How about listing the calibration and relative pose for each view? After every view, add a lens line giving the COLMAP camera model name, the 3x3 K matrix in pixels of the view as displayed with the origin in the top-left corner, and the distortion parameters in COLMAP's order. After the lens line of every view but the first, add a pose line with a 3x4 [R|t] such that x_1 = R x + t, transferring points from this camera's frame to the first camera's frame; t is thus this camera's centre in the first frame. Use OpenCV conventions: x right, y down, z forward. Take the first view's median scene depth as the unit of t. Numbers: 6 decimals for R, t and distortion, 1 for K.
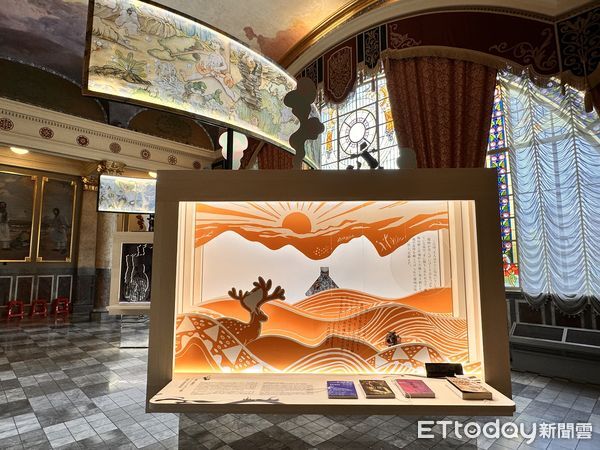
lens RADIAL K [[349.6, 0, 300.0], [0, 349.6, 226.3], [0, 0, 1]] dist [-0.001751, 0.000990]
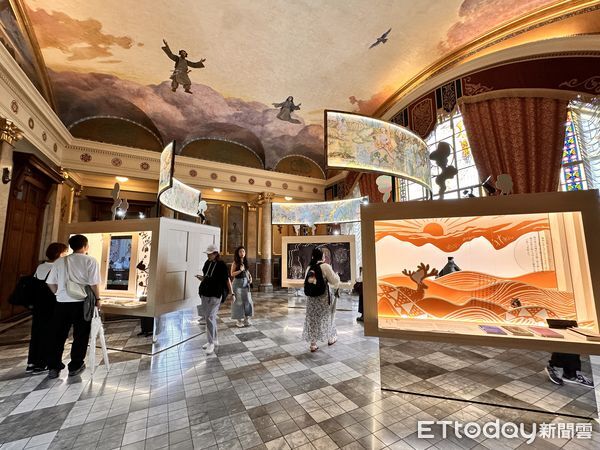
lens RADIAL K [[253.2, 0, 299.5], [0, 253.2, 224.6], [0, 0, 1]] dist [-0.002103, 0.000368]
pose [[0.961812, -0.039069, -0.270907, -0.143638], [0.034882, 0.999186, -0.020255, -0.015174], [0.271478, 0.010032, 0.962392, -0.144211]]
